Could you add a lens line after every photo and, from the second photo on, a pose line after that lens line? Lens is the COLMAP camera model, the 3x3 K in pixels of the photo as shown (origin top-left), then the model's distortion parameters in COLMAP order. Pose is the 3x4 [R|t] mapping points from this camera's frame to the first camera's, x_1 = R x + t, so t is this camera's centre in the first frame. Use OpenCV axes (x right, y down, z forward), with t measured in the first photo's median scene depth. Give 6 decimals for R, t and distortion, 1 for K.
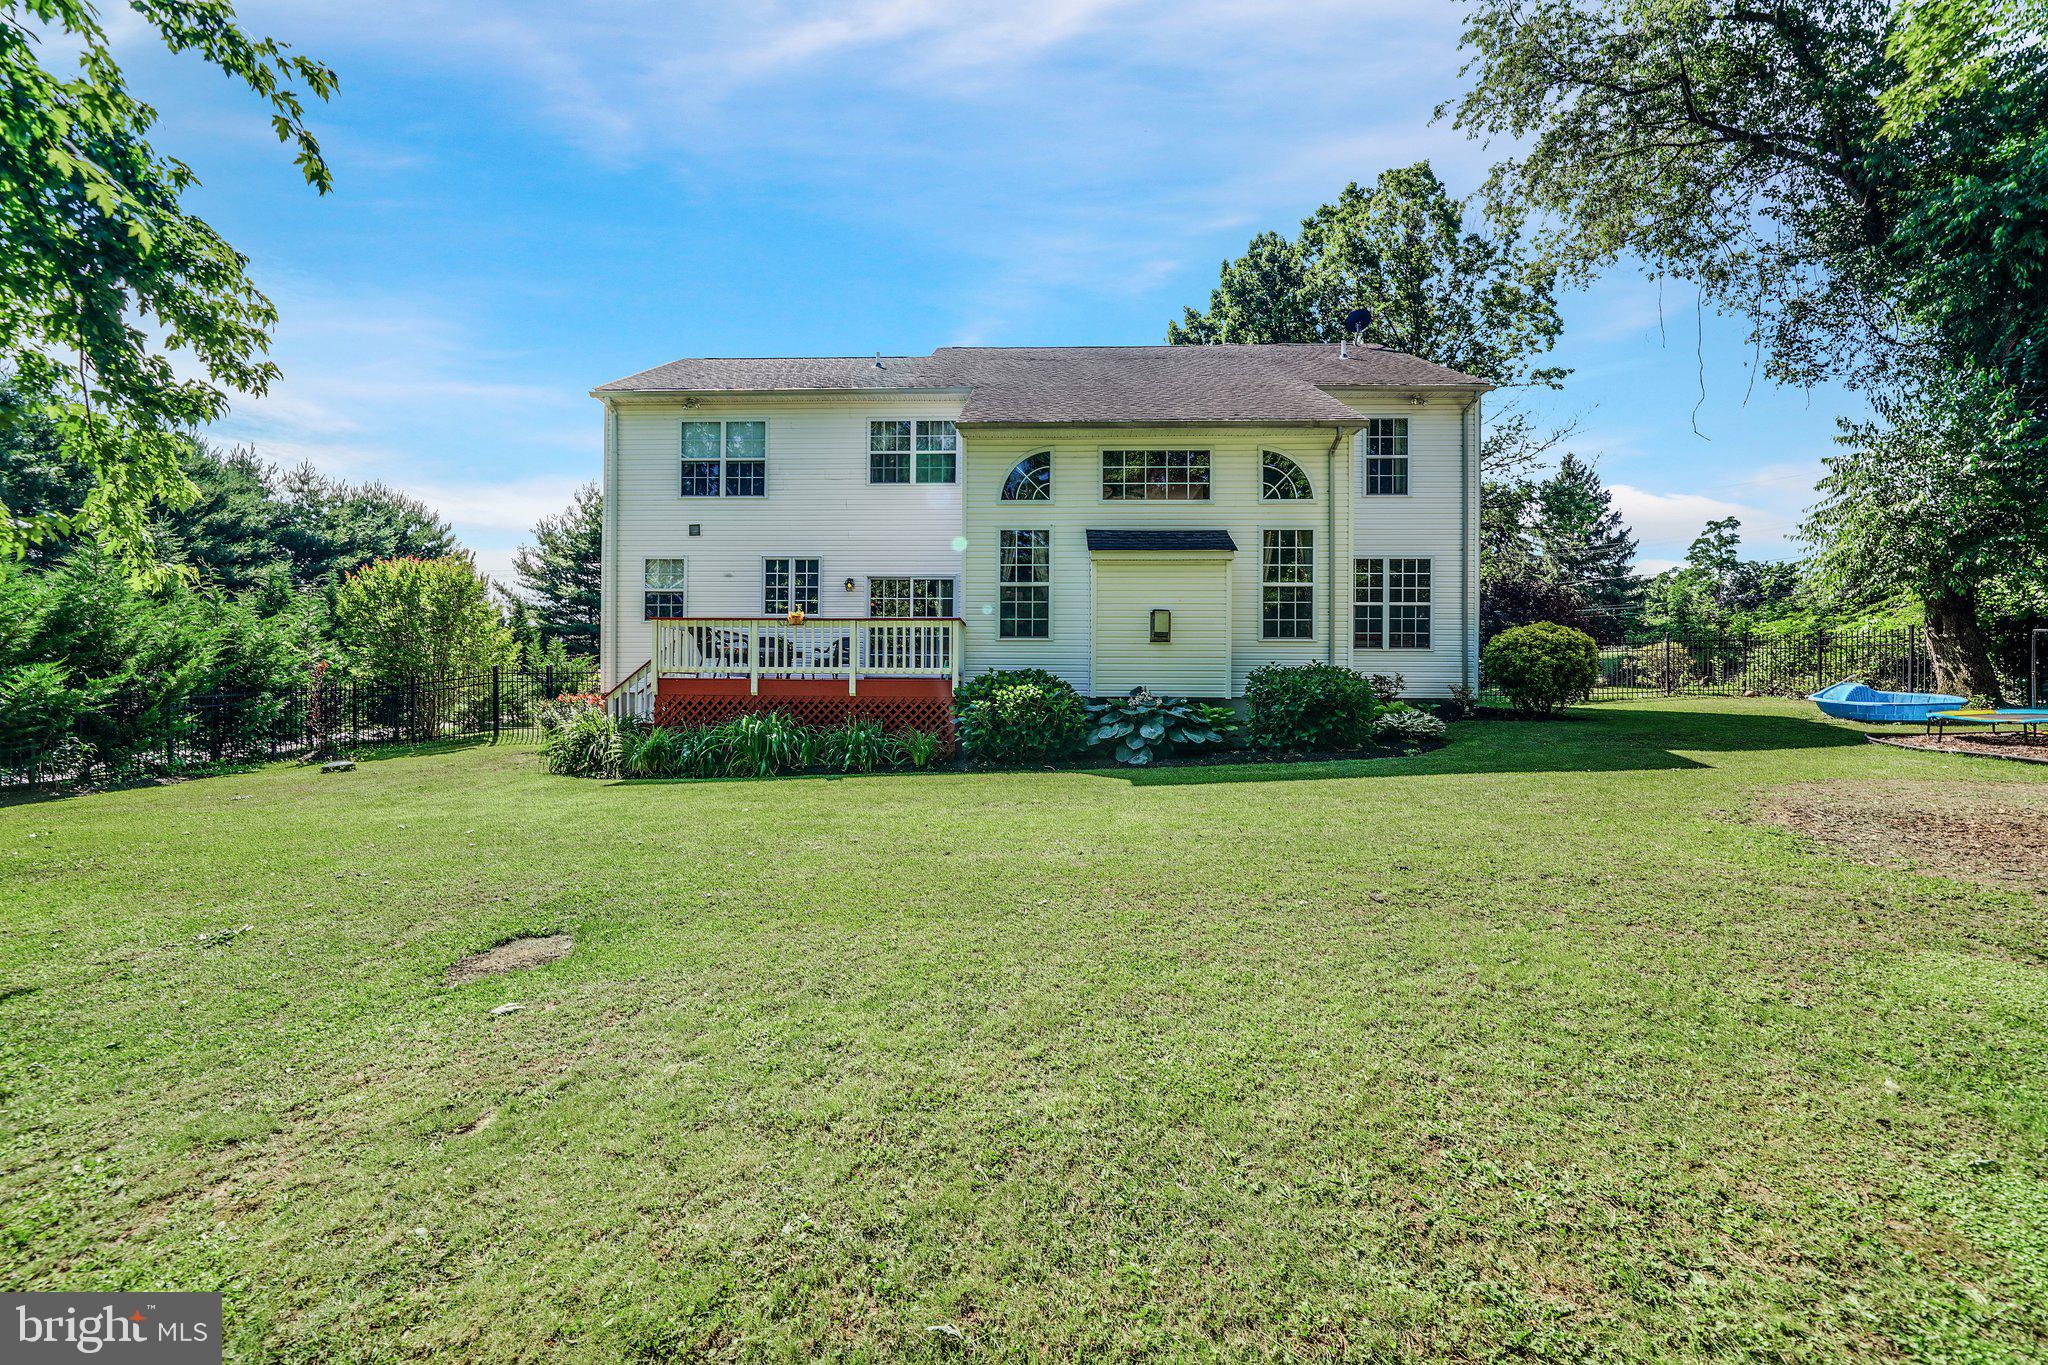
lens RADIAL K [[795.4, 0, 1025.7], [0, 795.4, 684.6], [0, 0, 1]] dist [0.001624, 0.000162]
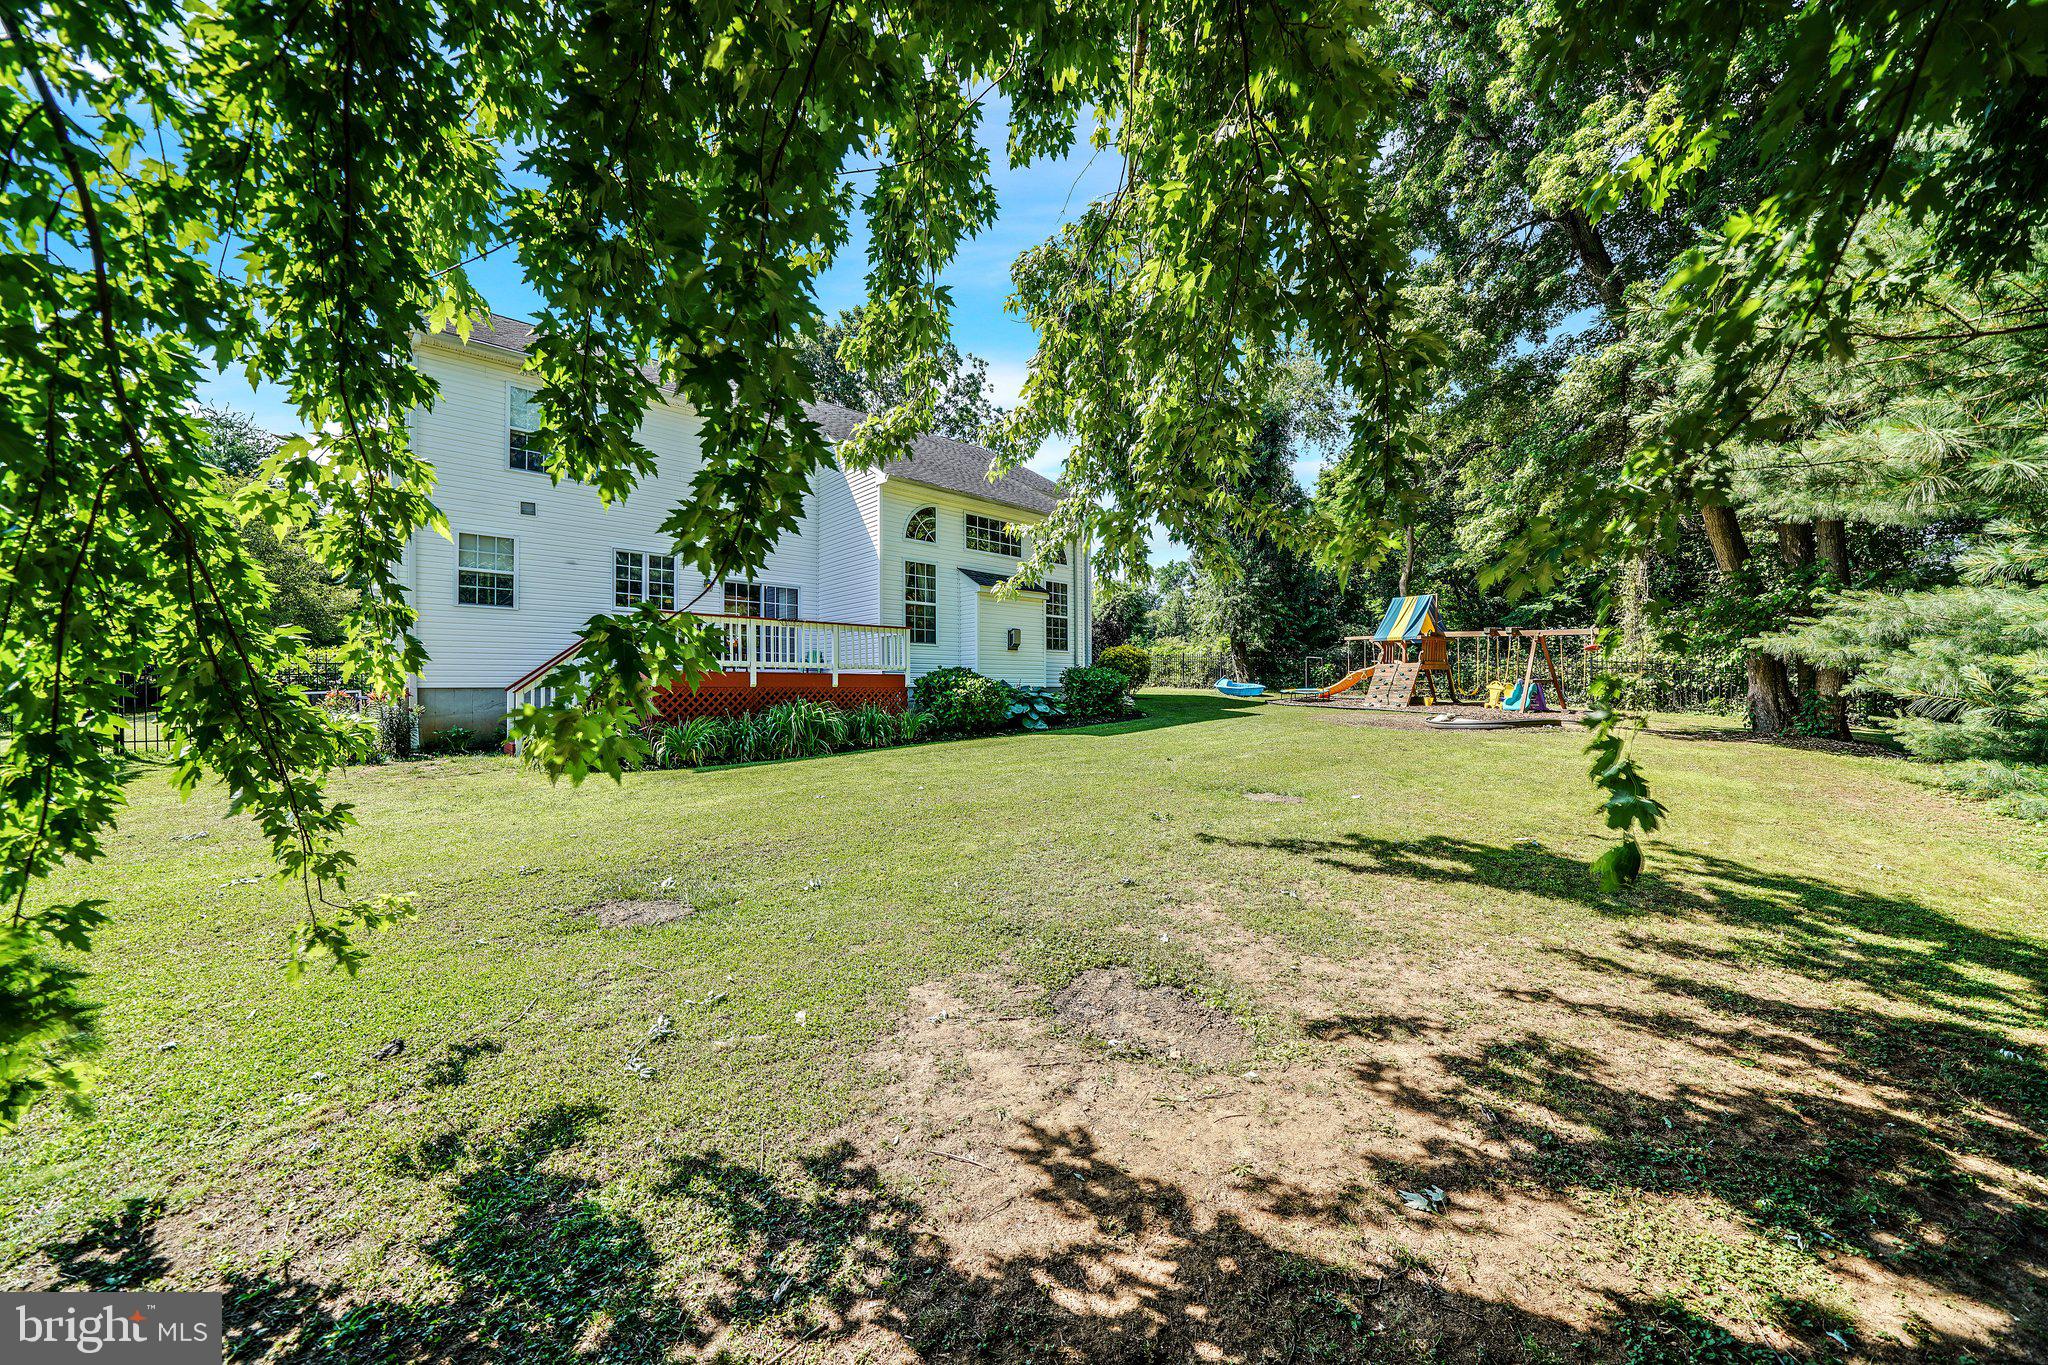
lens RADIAL K [[703.5, 0, 1024.1], [0, 703.5, 684.1], [0, 0, 1]] dist [-0.015438, 0.000041]
pose [[0.713876, -0.002064, 0.700269, -0.575349], [0.001808, 0.999998, 0.001104, 0.007192], [-0.700269, 0.000478, 0.713879, 0.029240]]
